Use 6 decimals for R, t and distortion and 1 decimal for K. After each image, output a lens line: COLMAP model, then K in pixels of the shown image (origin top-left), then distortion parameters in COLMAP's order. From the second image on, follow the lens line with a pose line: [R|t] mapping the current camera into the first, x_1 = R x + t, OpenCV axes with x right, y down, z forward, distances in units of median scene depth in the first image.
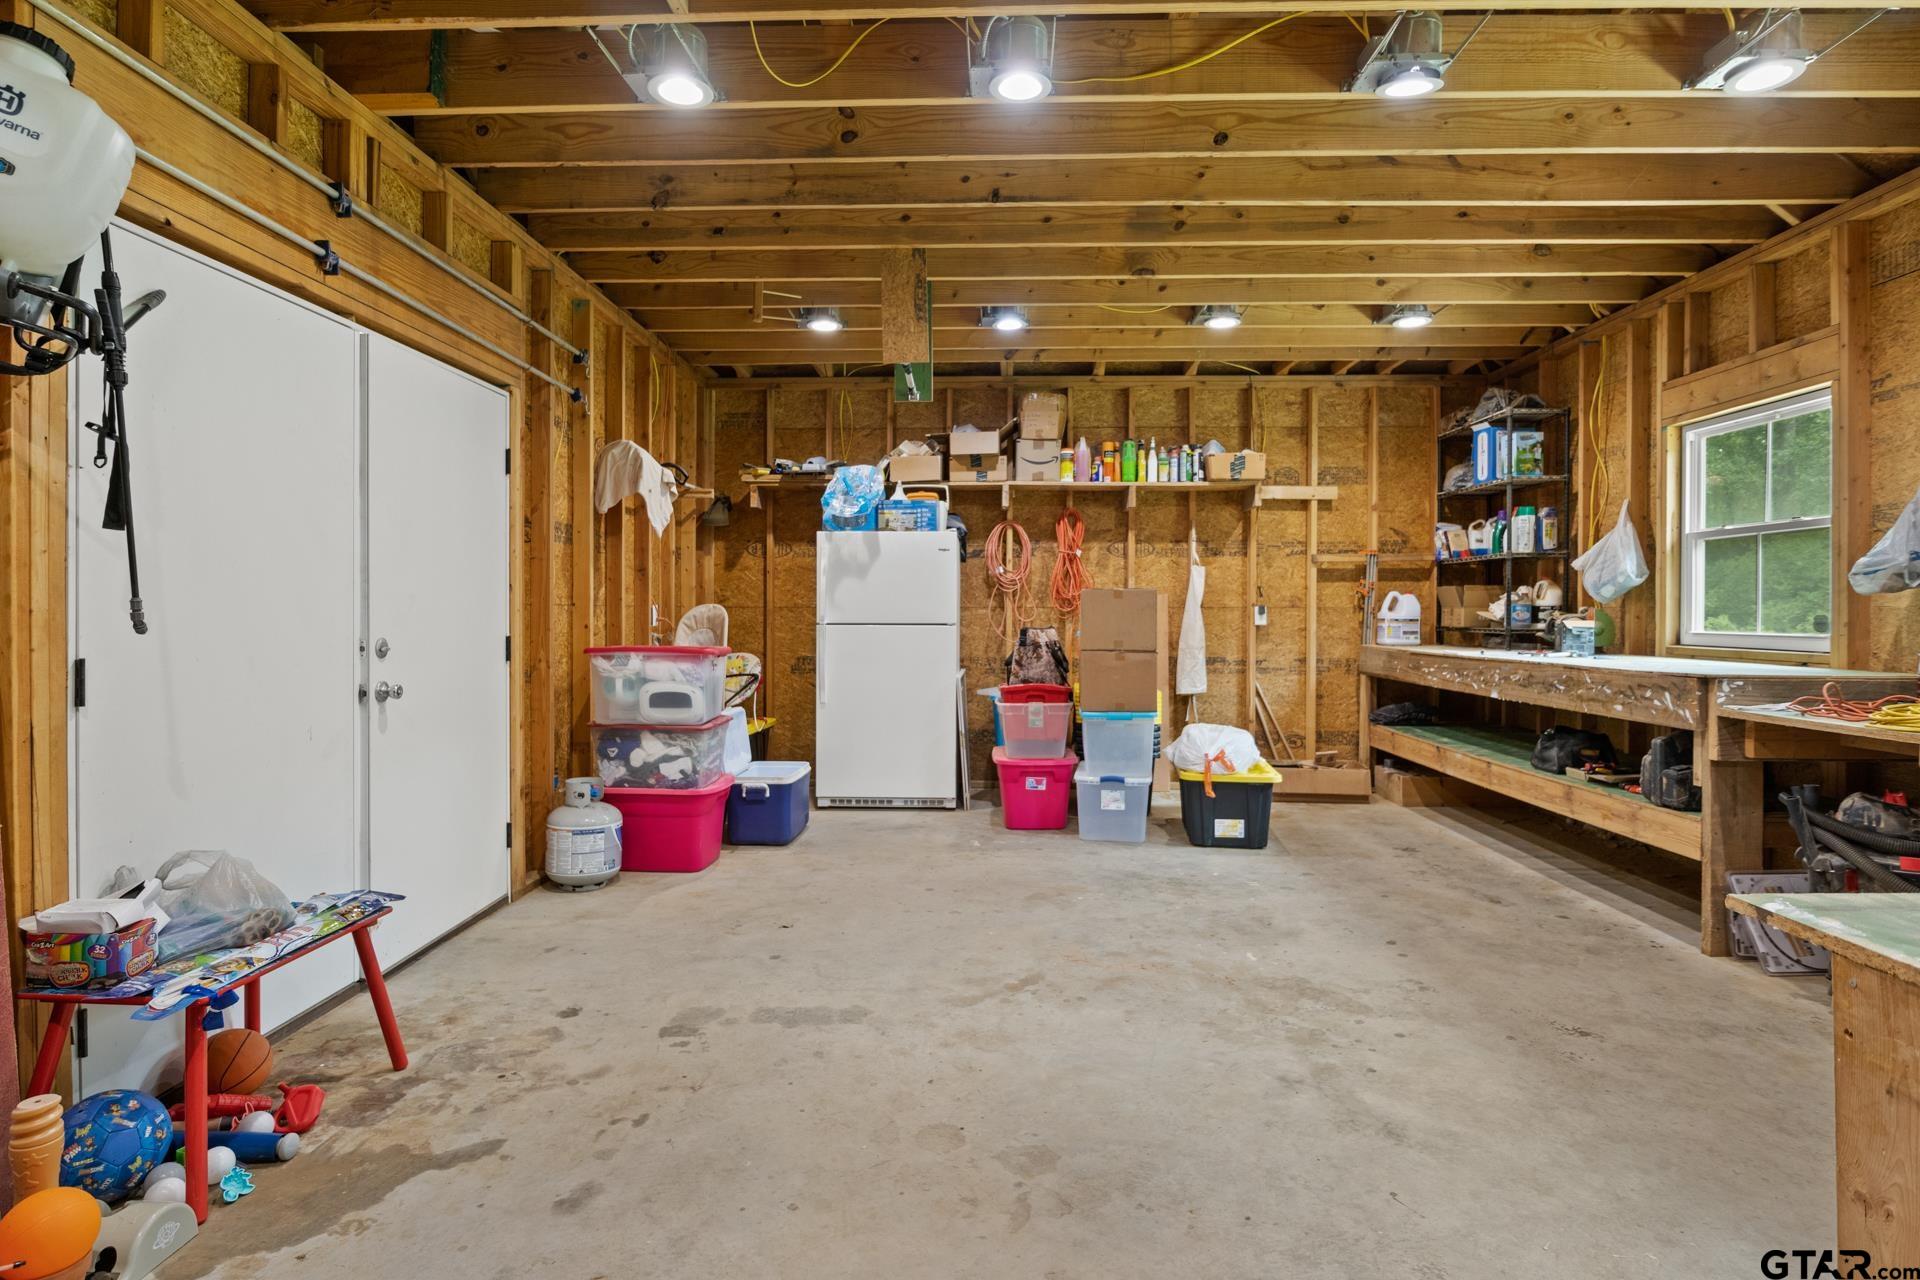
lens RADIAL K [[961.4, 0, 963.5], [0, 961.4, 629.9], [0, 0, 1]] dist [-0.009388, -0.000139]
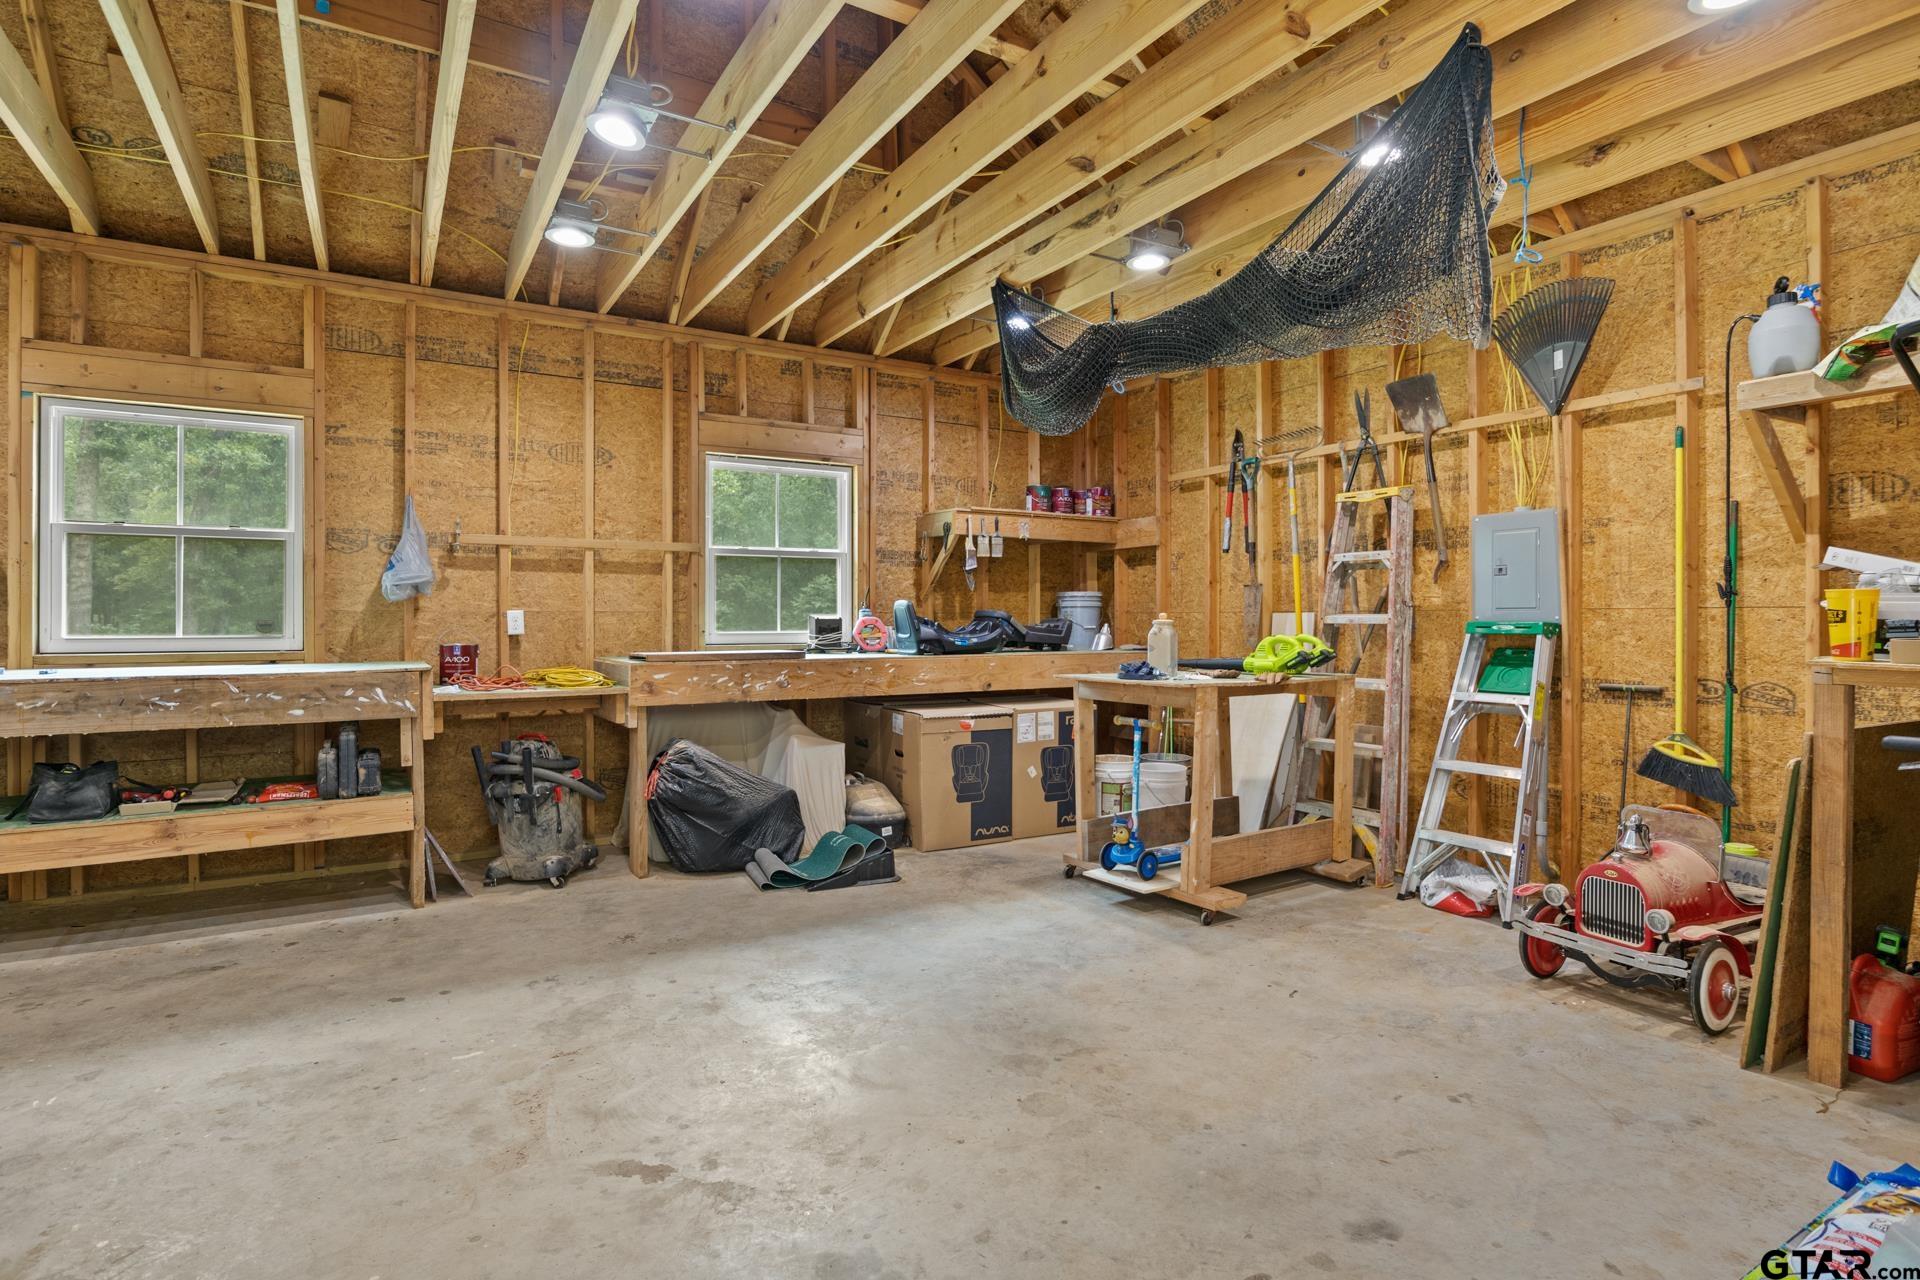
lens RADIAL K [[961.4, 0, 965.3], [0, 961.4, 624.3], [0, 0, 1]] dist [-0.009388, -0.000139]
pose [[-0.541094, -0.006815, 0.840935, -0.561676], [0.017349, 0.999664, 0.019265, -0.017300], [-0.840783, 0.025014, -0.540794, 1.056189]]
